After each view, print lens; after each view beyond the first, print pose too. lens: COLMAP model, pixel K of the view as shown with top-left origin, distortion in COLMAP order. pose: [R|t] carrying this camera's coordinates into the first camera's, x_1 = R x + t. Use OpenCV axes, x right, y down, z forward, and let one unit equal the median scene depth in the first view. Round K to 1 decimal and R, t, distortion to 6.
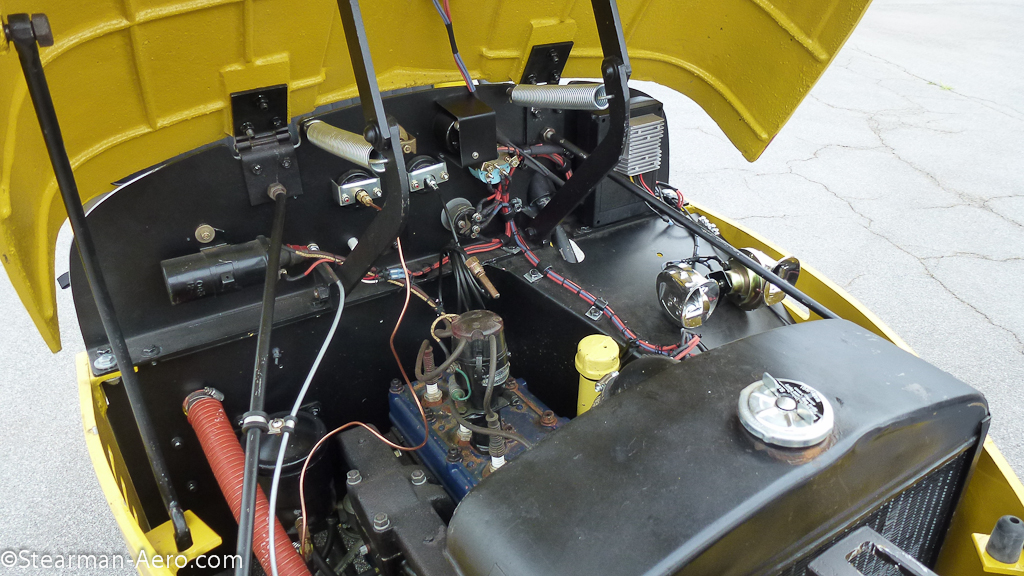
lens RADIAL K [[820.1, 0, 512.0], [0, 820.1, 288.0], [0, 0, 1]] dist [-0.006229, -0.000448]
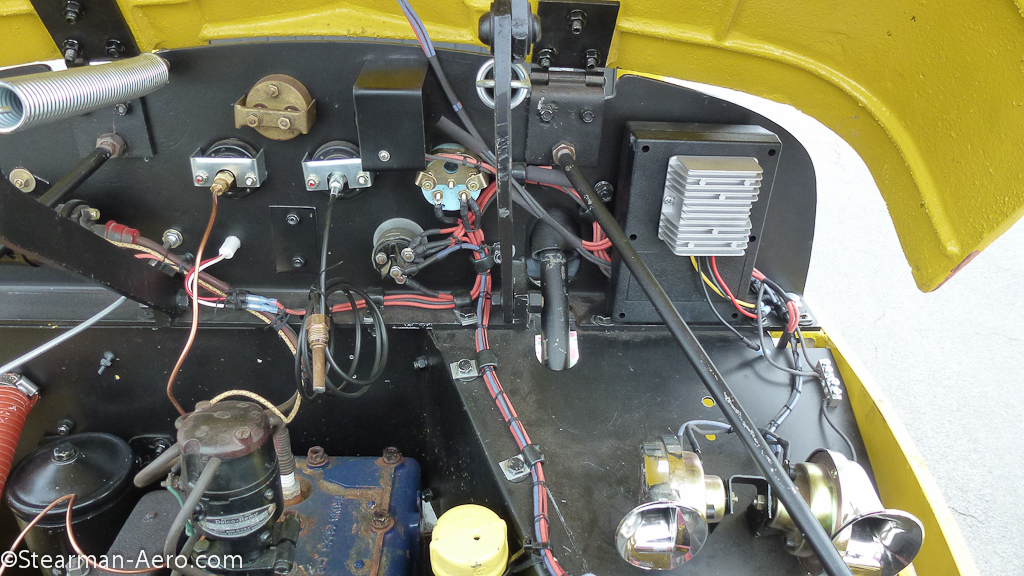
lens RADIAL K [[733.8, 0, 512.0], [0, 733.8, 288.0], [0, 0, 1]] dist [-0.049345, 0.002309]
pose [[0.866687, 0.279481, -0.413211, 0.264778], [-0.279872, 0.958097, 0.061005, -0.115826], [0.412946, 0.062774, 0.908590, 0.504344]]
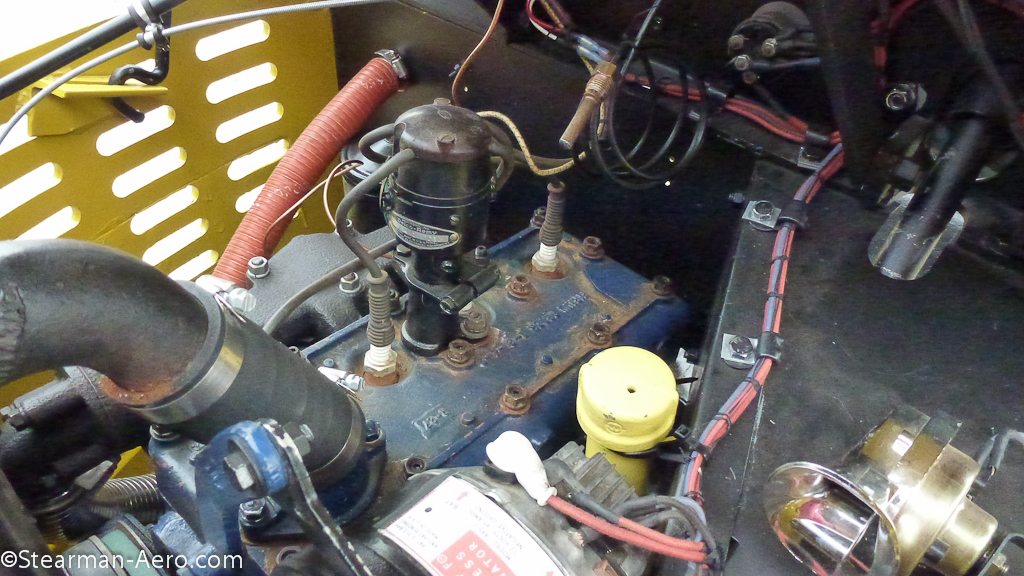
lens RADIAL K [[733.8, 0, 512.0], [0, 733.8, 288.0], [0, 0, 1]] dist [-0.049345, 0.002309]
pose [[0.284226, 0.665828, -0.689847, 0.295135], [-0.520846, 0.711320, 0.471957, -0.104845], [0.804944, 0.225162, 0.548969, 0.662127]]
